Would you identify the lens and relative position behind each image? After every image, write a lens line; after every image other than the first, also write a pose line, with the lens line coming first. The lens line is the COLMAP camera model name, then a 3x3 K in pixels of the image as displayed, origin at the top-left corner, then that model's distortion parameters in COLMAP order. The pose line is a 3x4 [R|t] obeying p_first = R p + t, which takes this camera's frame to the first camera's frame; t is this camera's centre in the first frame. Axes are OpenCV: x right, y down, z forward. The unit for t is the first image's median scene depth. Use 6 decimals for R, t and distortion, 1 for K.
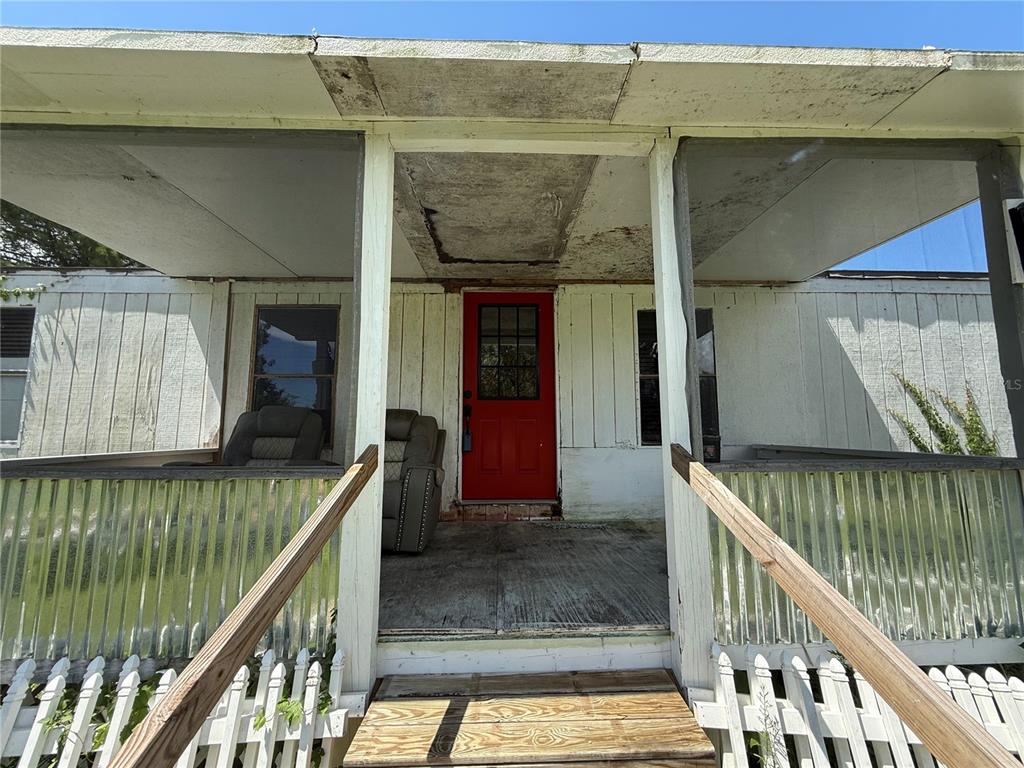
lens RADIAL K [[407.7, 0, 512.0], [0, 407.7, 384.0], [0, 0, 1]] dist [0.000893, 0.000003]
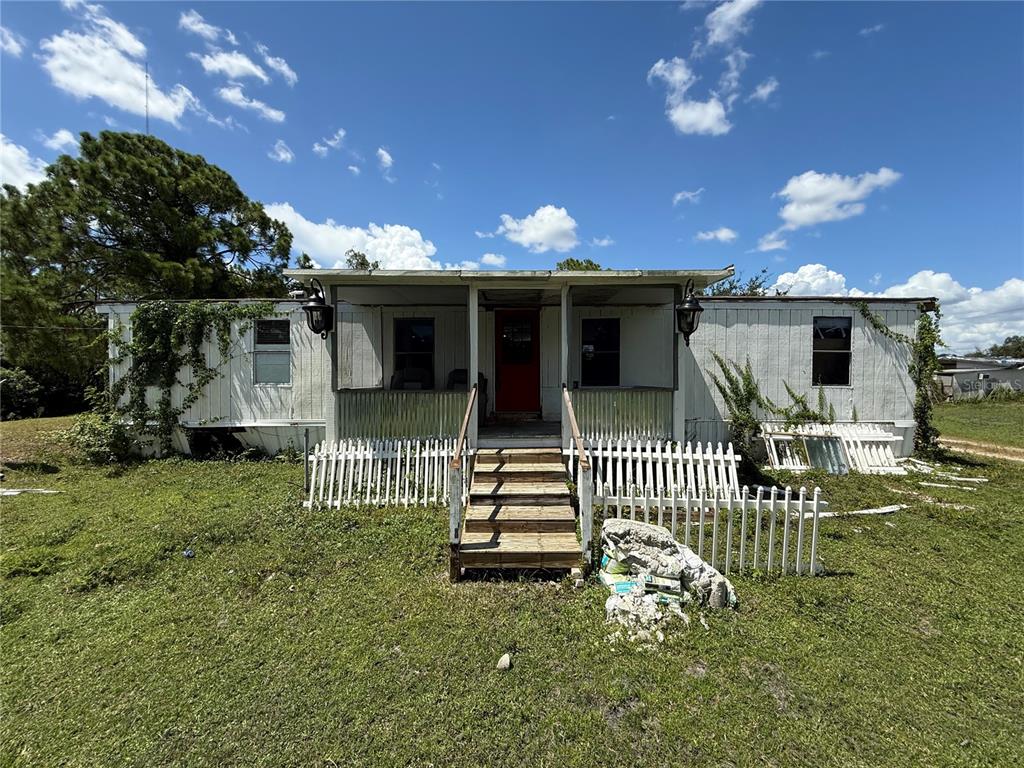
lens RADIAL K [[407.7, 0, 512.0], [0, 407.7, 384.0], [0, 0, 1]] dist [0.000893, 0.000003]
pose [[0.999267, 0.001571, -0.038259, 0.045010], [0.003390, 0.991605, 0.129262, -0.129804], [0.038141, -0.129297, 0.990872, -1.068547]]
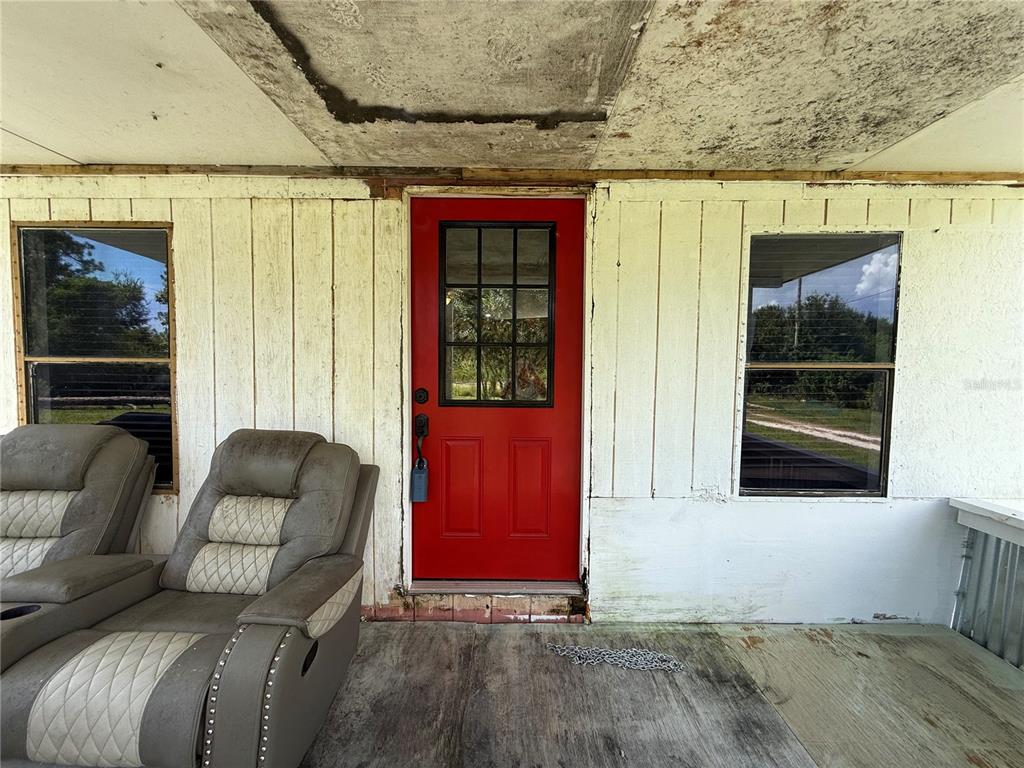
lens RADIAL K [[407.7, 0, 512.0], [0, 407.7, 384.0], [0, 0, 1]] dist [0.000893, 0.000003]
pose [[0.999558, 0.013236, -0.026606, 0.027758], [-0.008761, 0.986788, 0.161777, -0.081266], [0.028396, -0.161473, 0.986469, 0.481384]]
